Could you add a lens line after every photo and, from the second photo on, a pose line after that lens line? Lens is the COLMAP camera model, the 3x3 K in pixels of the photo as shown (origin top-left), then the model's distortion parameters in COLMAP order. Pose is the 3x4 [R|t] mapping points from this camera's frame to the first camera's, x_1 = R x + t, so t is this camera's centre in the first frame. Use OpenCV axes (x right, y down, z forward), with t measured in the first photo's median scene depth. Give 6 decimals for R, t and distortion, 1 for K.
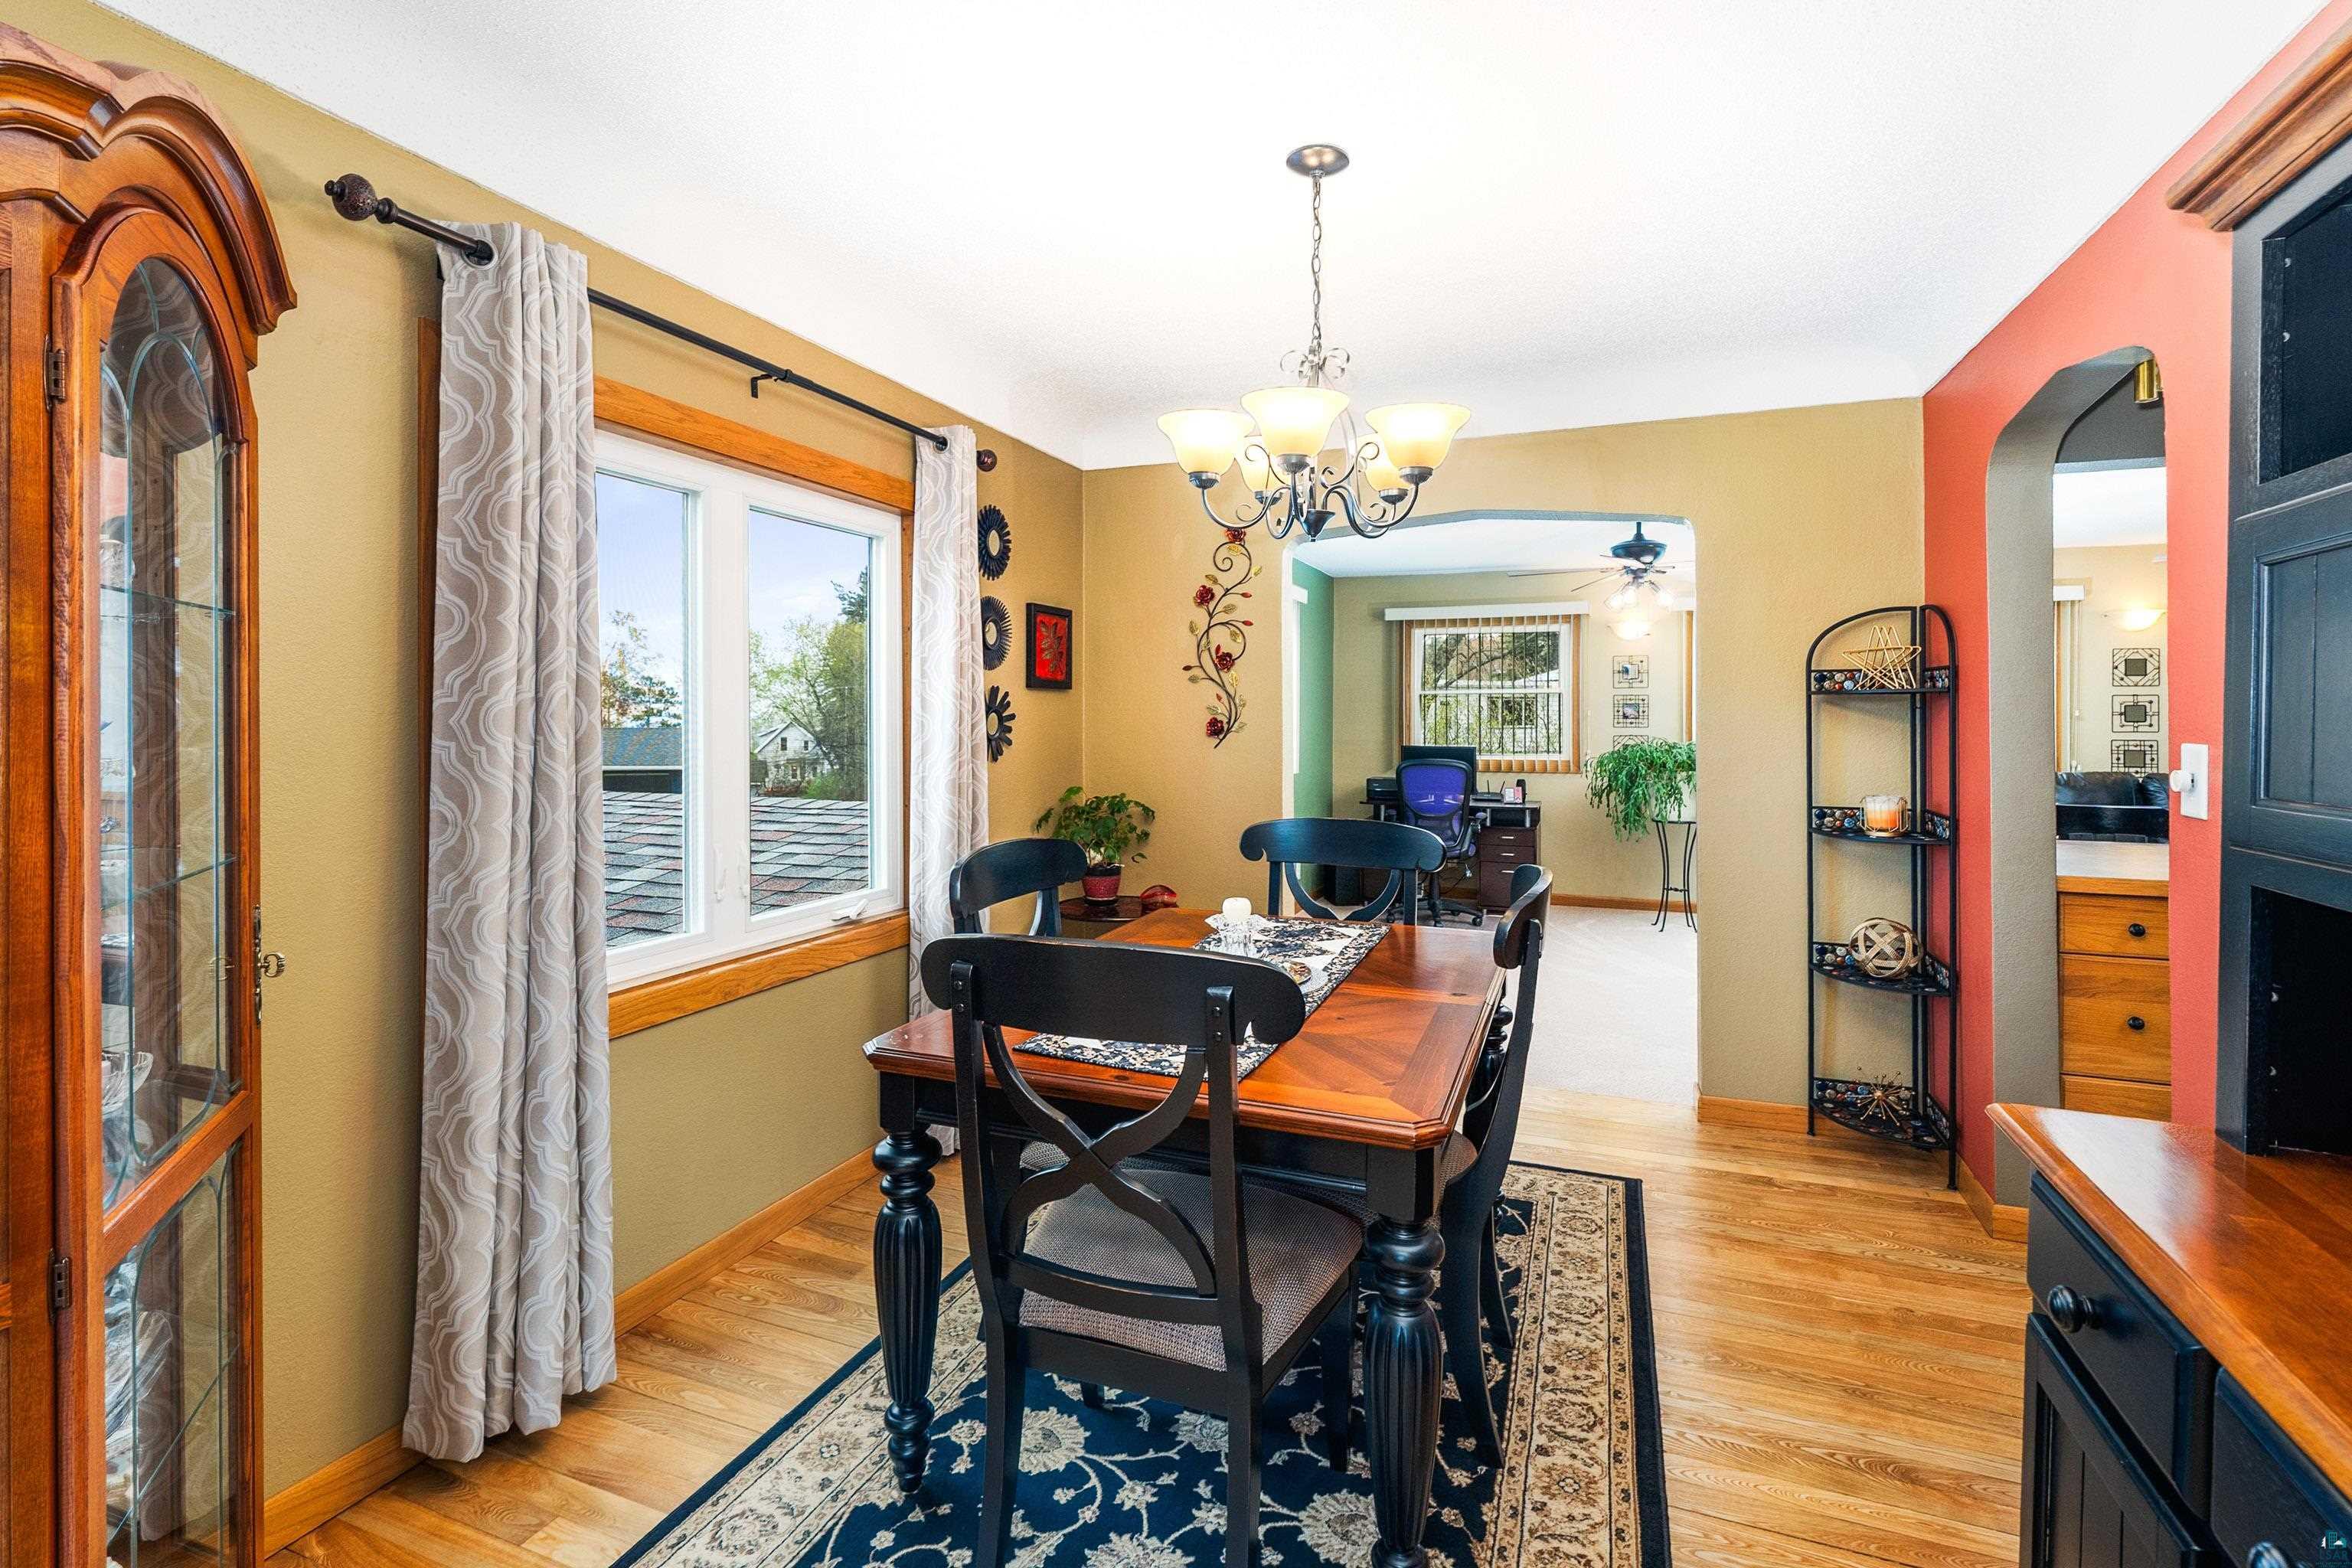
lens RADIAL K [[1079.8, 0, 1189.3], [0, 1079.8, 717.4], [0, 0, 1]] dist [-0.006732, 0.002533]
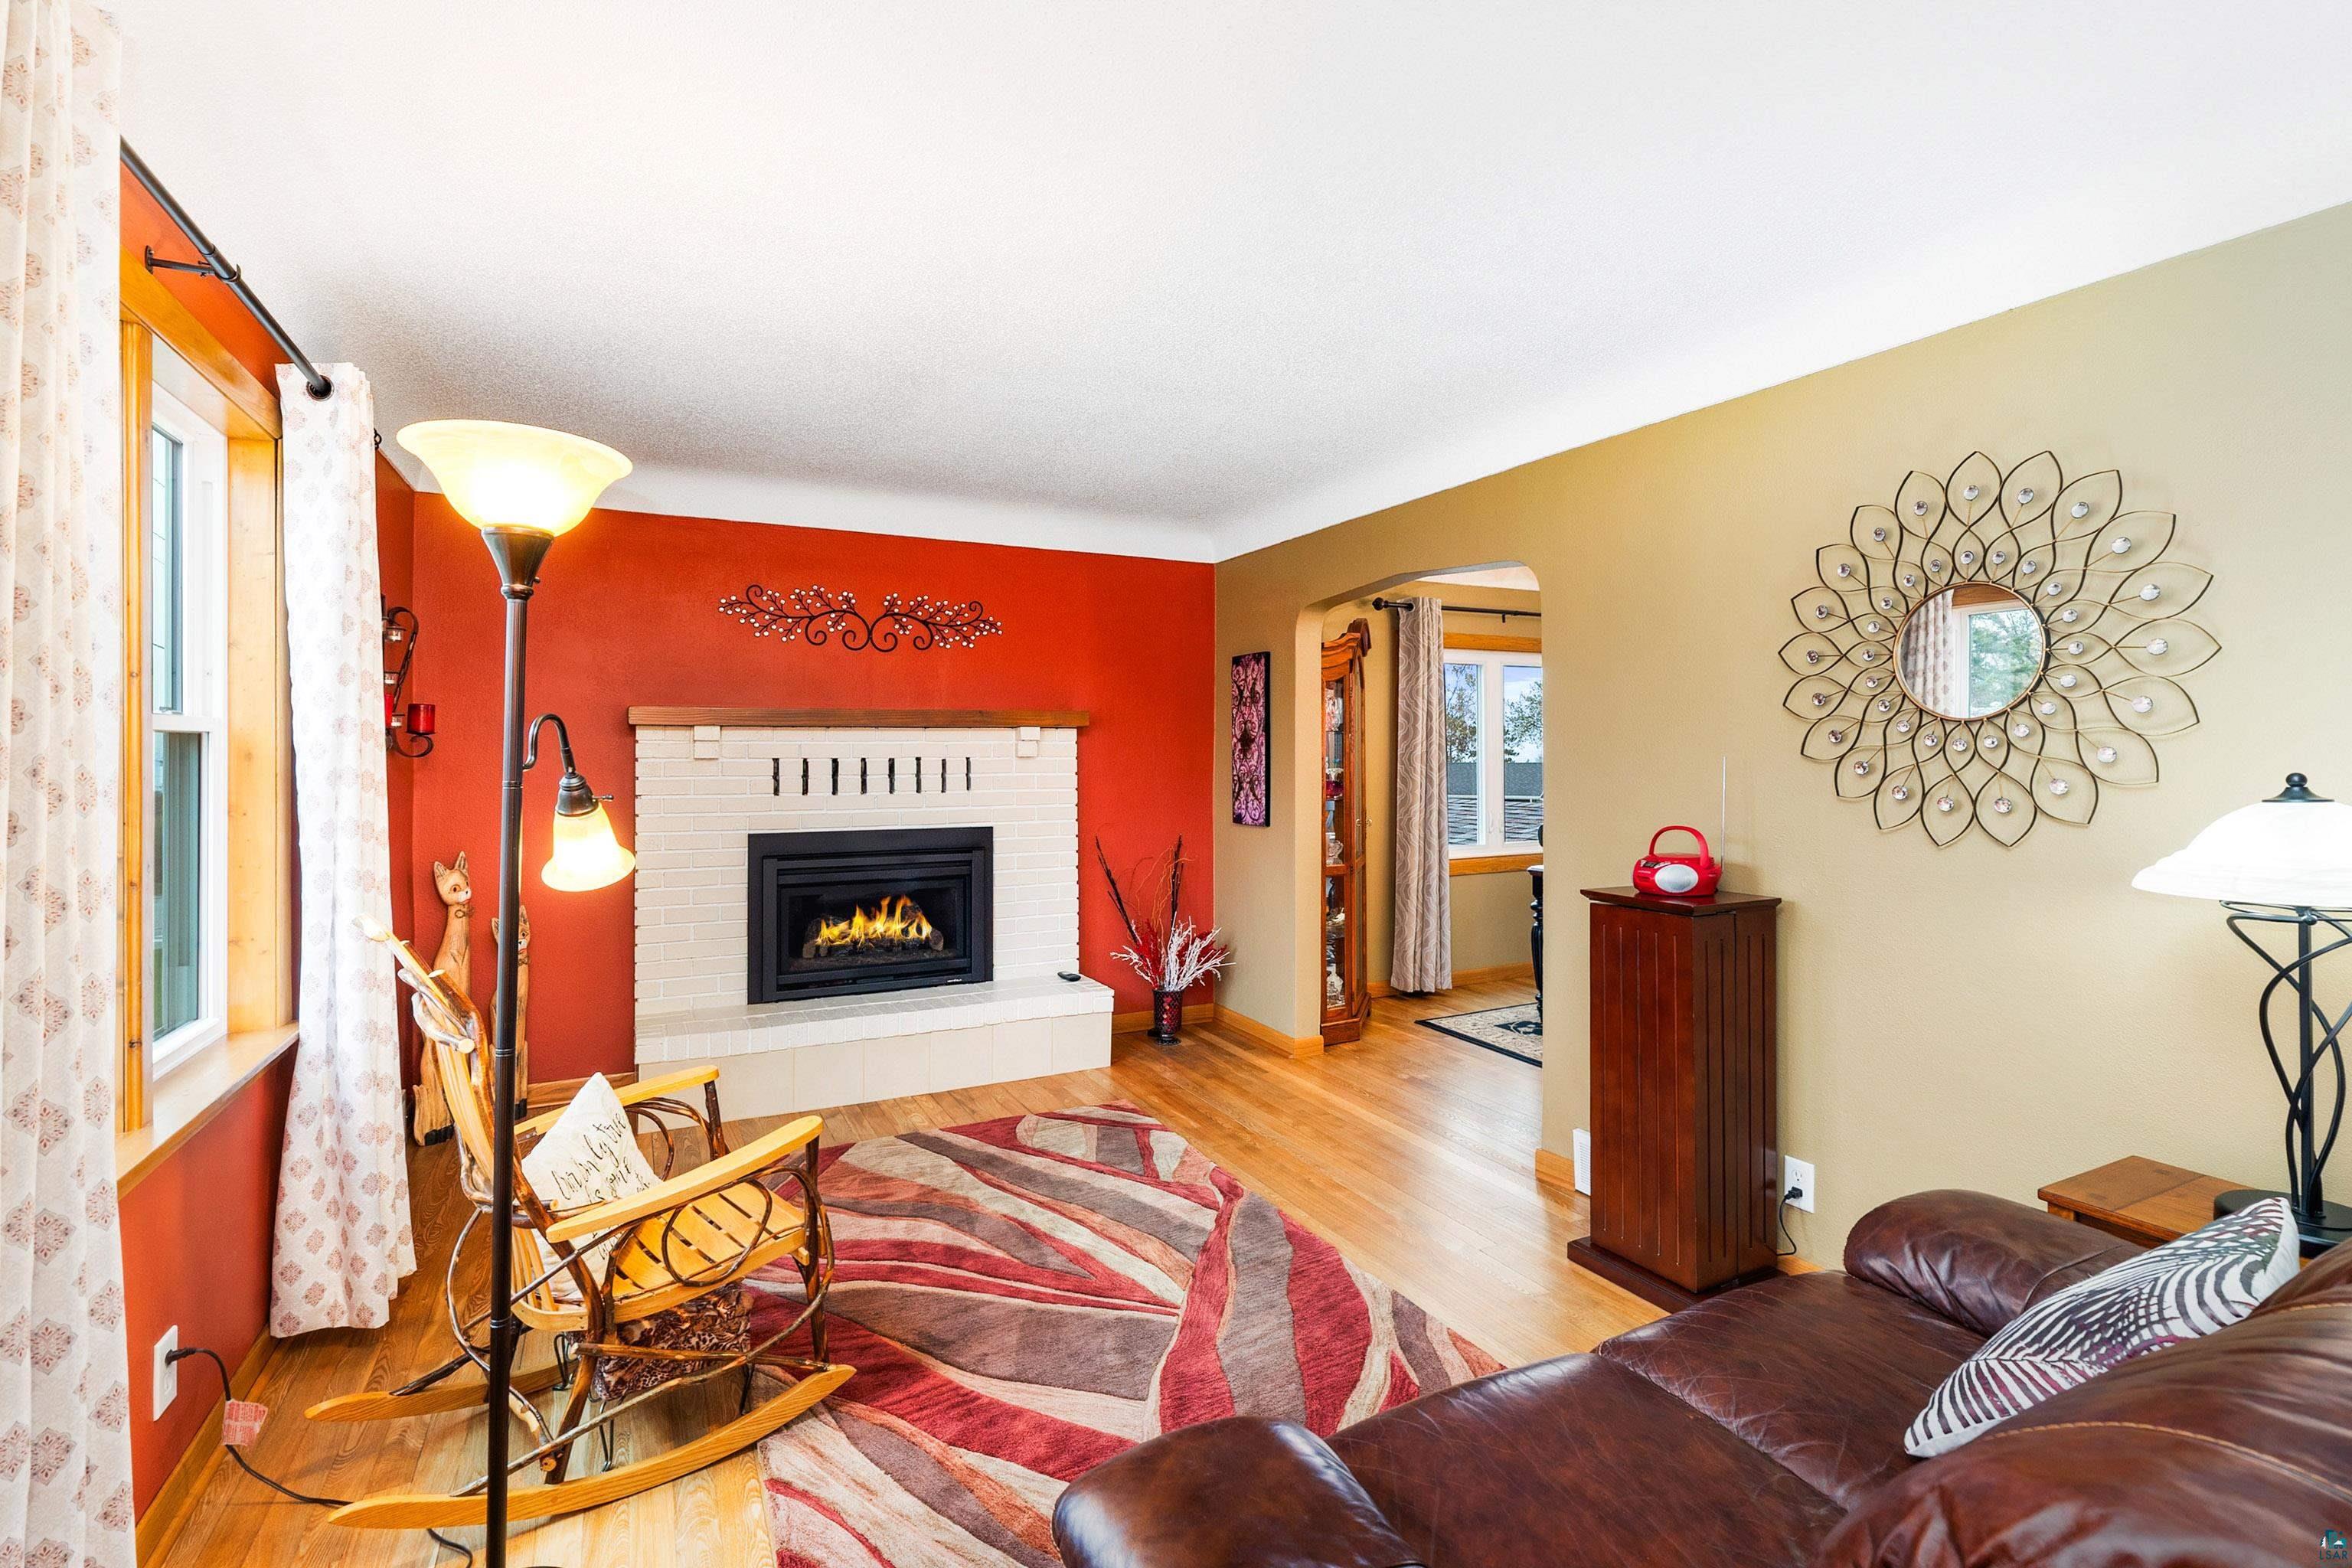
lens RADIAL K [[1079.8, 0, 1184.5], [0, 1079.8, 751.5], [0, 0, 1]] dist [-0.006732, 0.002533]
pose [[0.741250, -0.005498, -0.671207, 0.929456], [0.004436, 0.999985, -0.003293, -0.010762], [0.671215, -0.000537, 0.741263, -1.715023]]
